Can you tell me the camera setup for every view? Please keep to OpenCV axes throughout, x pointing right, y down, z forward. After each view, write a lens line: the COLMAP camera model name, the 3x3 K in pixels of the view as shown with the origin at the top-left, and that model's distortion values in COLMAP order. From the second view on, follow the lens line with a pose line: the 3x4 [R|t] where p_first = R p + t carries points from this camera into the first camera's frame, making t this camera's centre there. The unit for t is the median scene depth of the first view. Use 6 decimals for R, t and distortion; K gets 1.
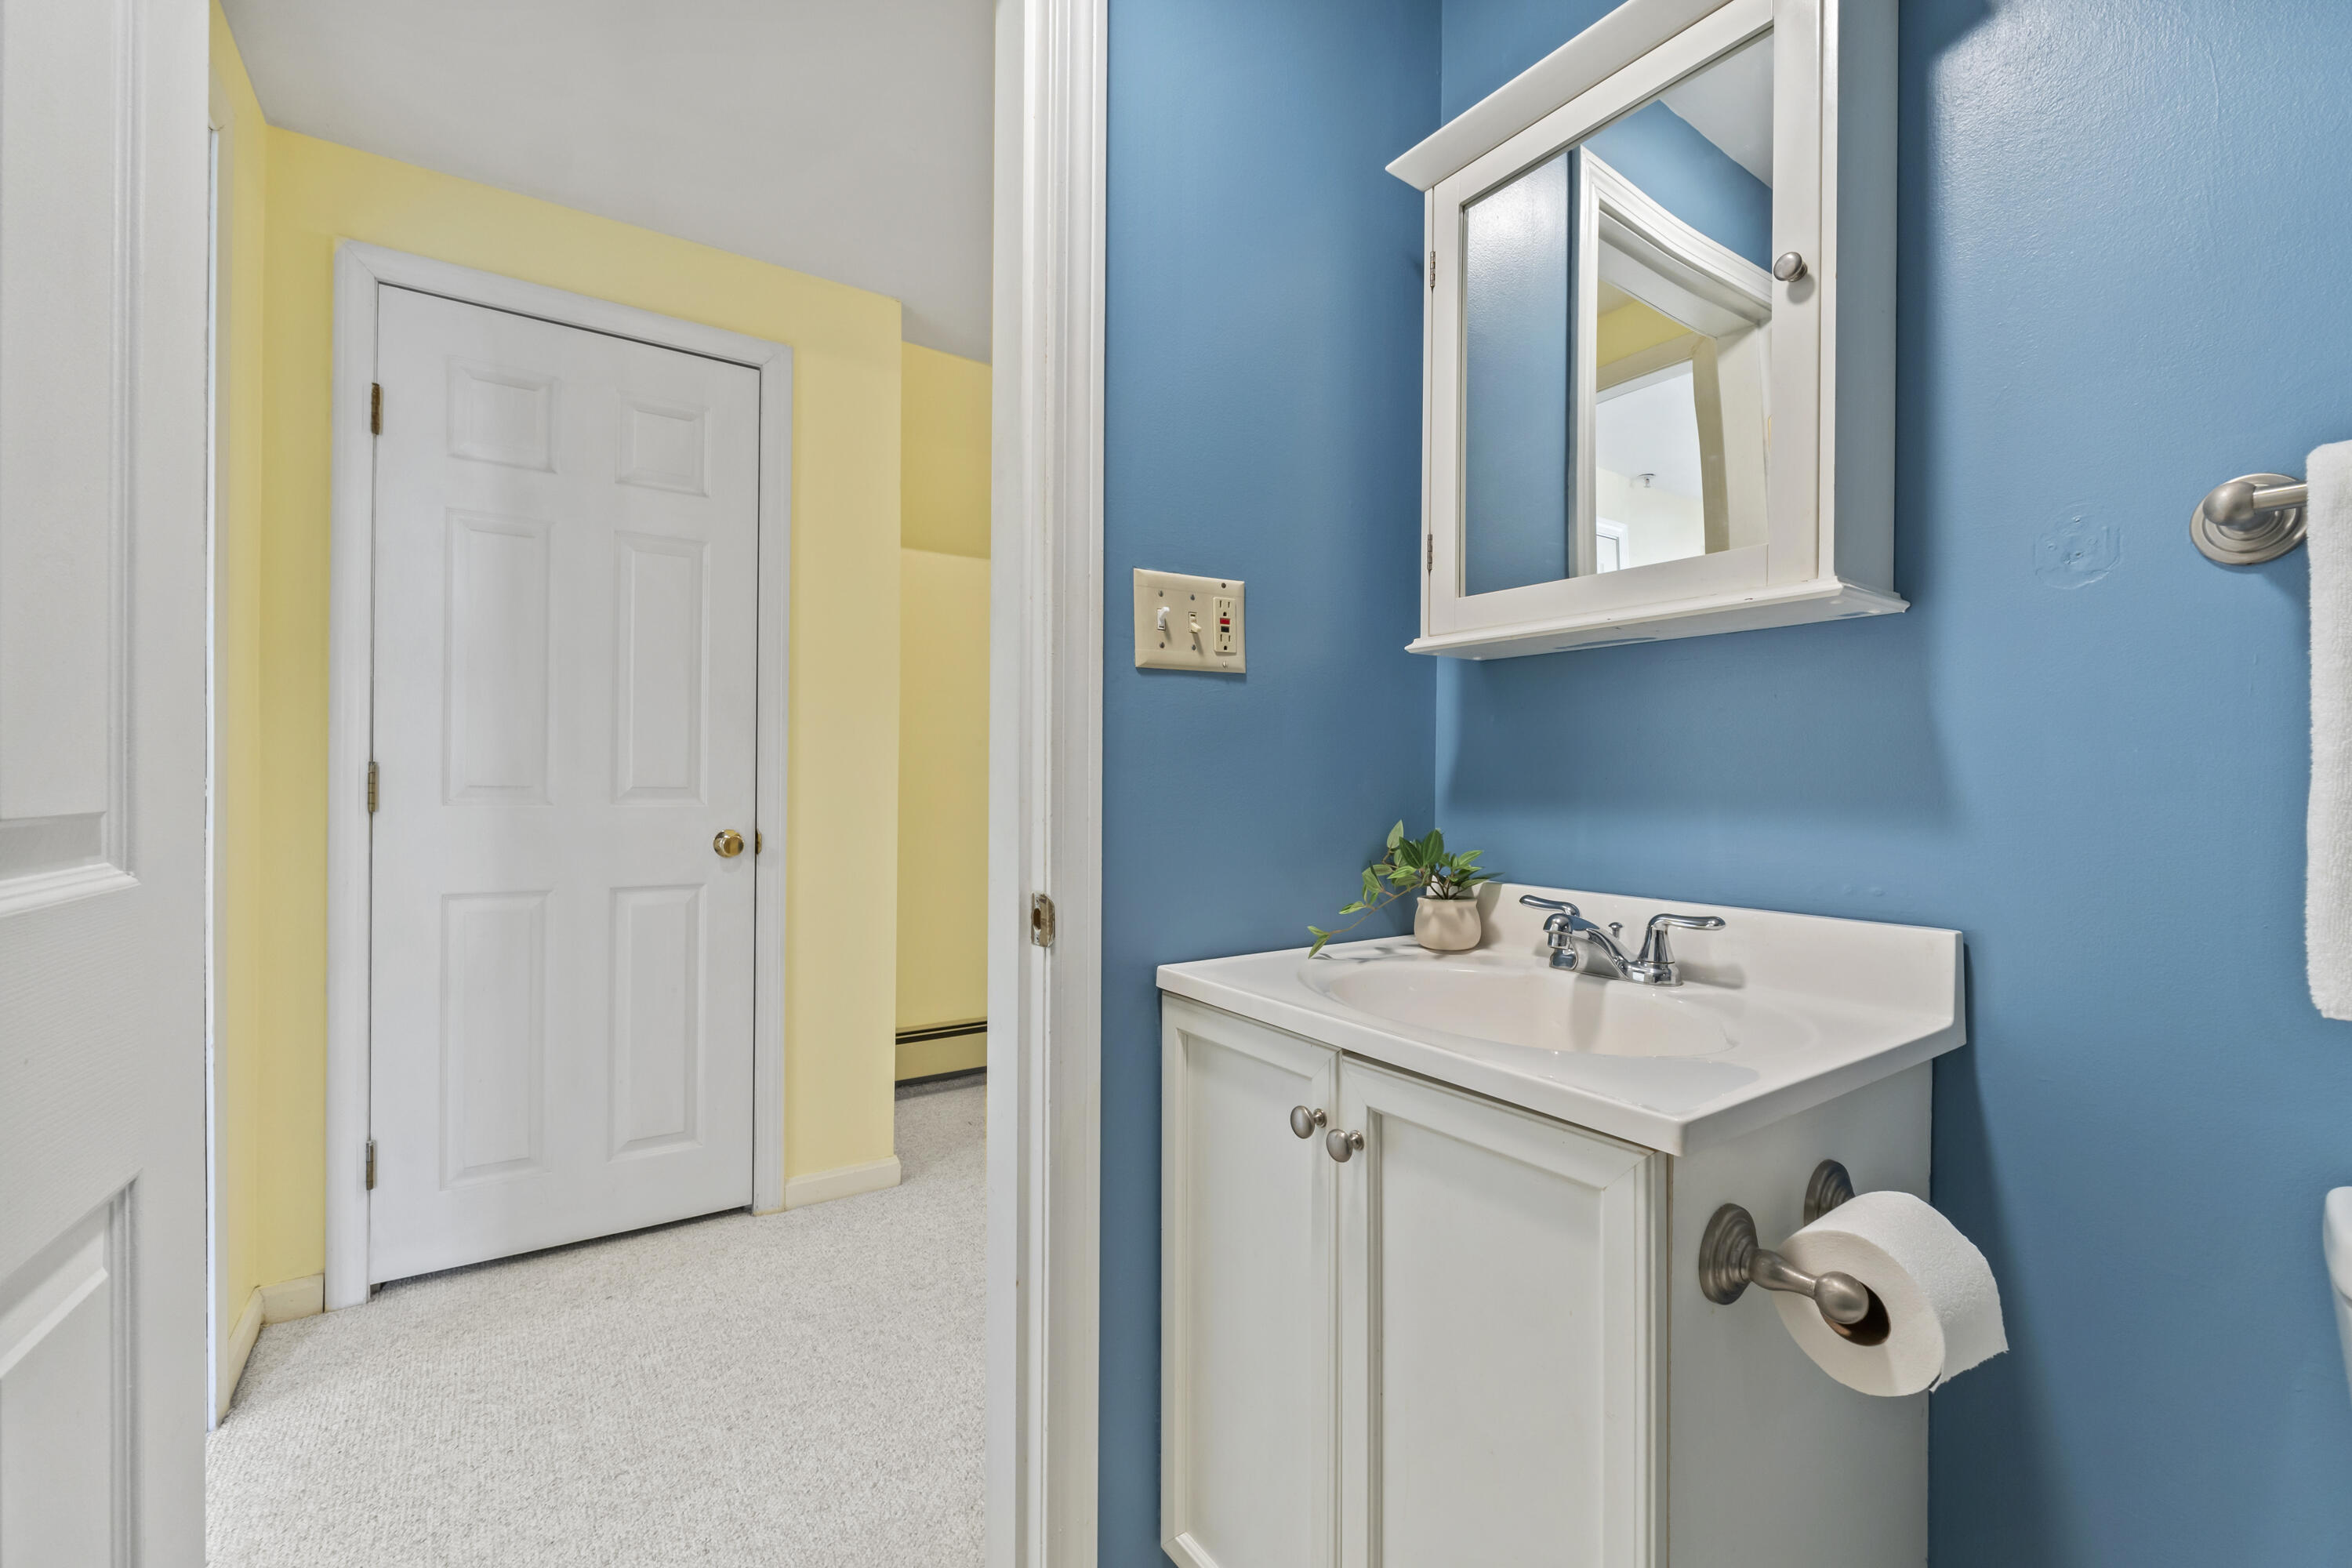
lens RADIAL K [[990.4, 0, 1176.7], [0, 990.4, 774.2], [0, 0, 1]] dist [-0.006892, 0.000191]
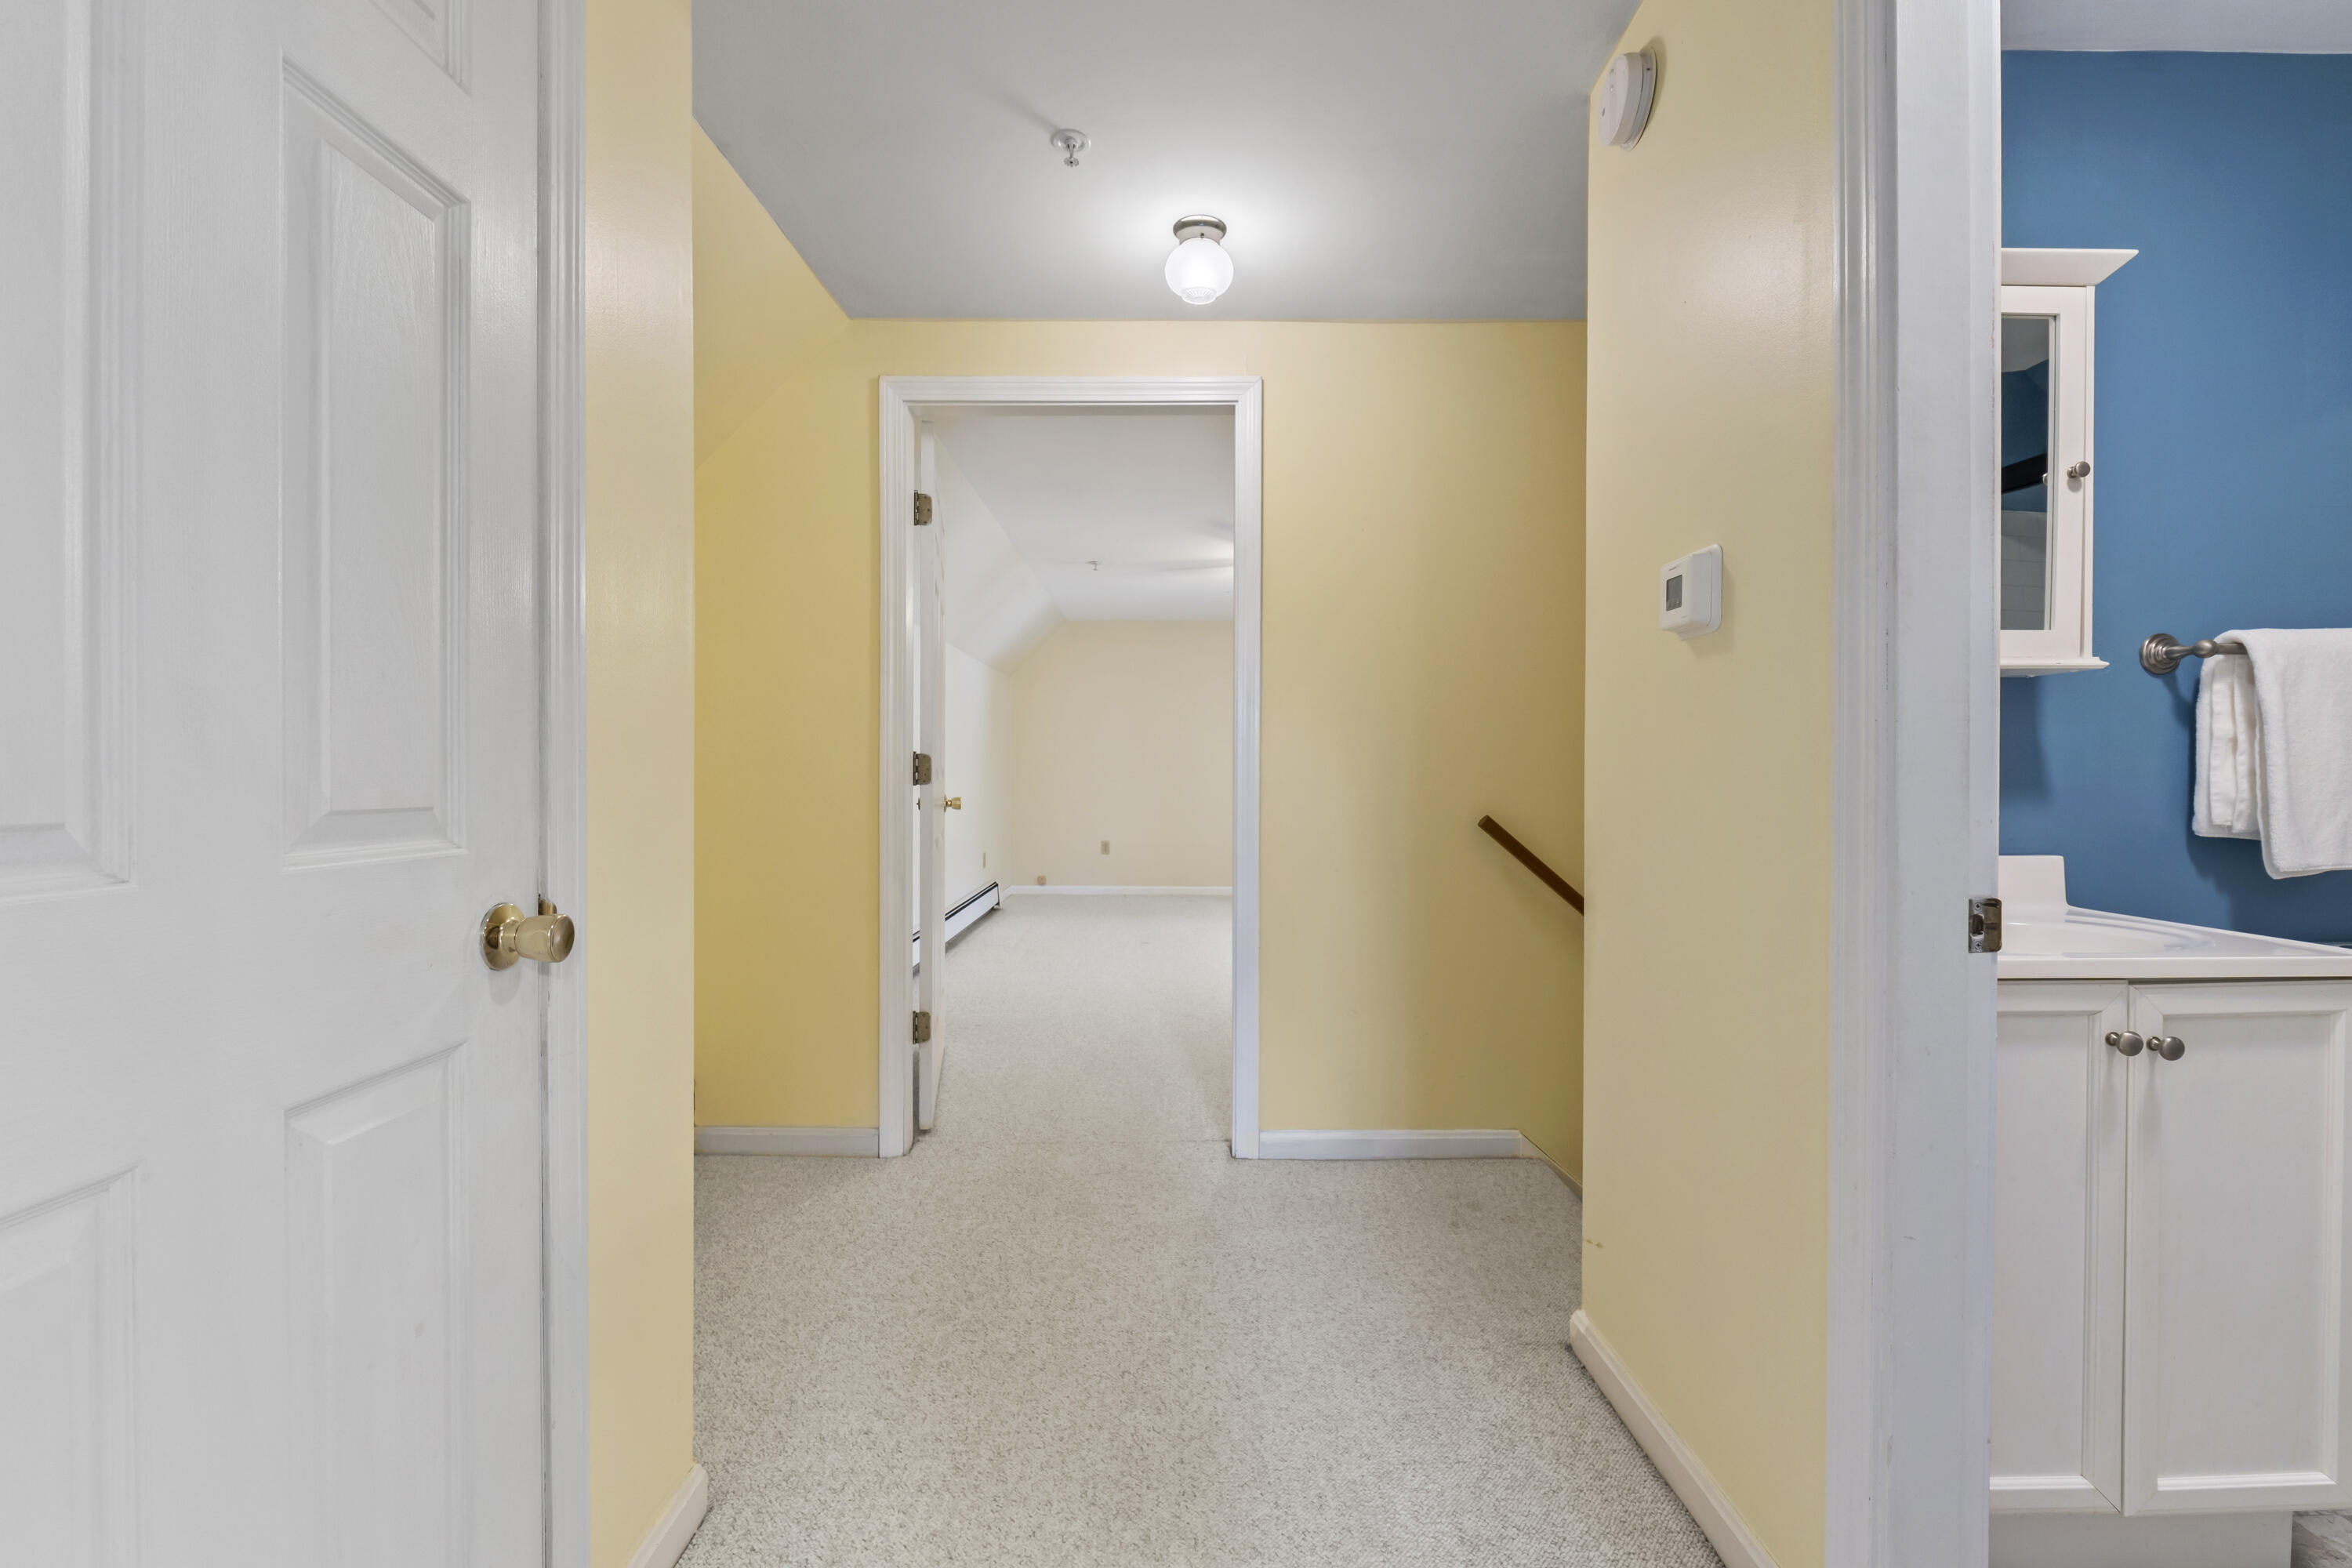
lens RADIAL K [[990.4, 0, 1176.7], [0, 990.4, 774.2], [0, 0, 1]] dist [-0.006892, 0.000191]
pose [[0.555103, -0.010736, 0.831712, -1.358442], [-0.002542, 0.999890, 0.014603, -0.012251], [-0.831778, -0.010220, 0.555014, 1.111325]]
